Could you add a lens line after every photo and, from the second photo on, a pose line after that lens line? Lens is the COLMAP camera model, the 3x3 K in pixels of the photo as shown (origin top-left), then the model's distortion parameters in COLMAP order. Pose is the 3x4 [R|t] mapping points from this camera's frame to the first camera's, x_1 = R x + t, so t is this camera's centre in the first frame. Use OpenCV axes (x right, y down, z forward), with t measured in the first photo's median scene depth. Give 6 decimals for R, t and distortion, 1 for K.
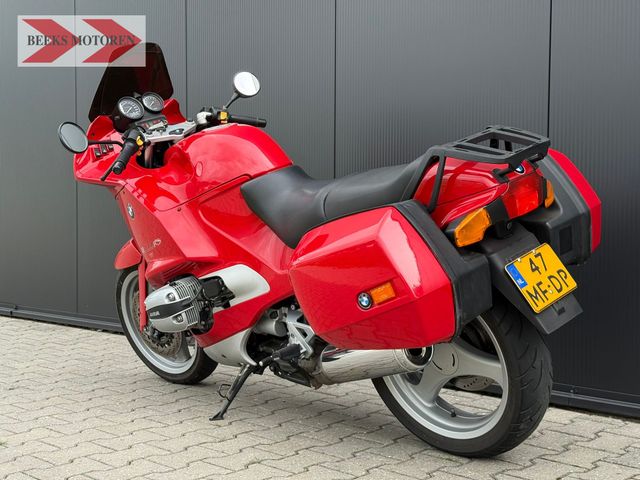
lens RADIAL K [[897.9, 0, 320.0], [0, 897.9, 240.0], [0, 0, 1]] dist [0.149156, 0.019219]
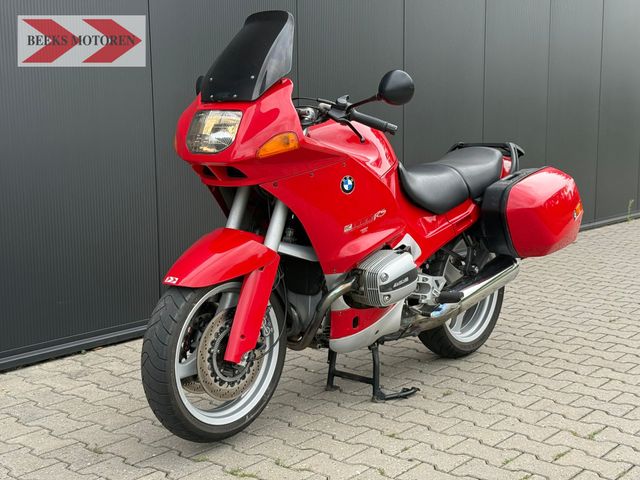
lens RADIAL K [[897.9, 0, 320.0], [0, 897.9, 240.0], [0, 0, 1]] dist [0.149156, 0.019219]
pose [[-0.081045, 0.084619, 0.993112, -1.259575], [0.235754, 0.969743, -0.063389, 0.084736], [-0.968428, 0.228992, -0.098542, 1.268079]]
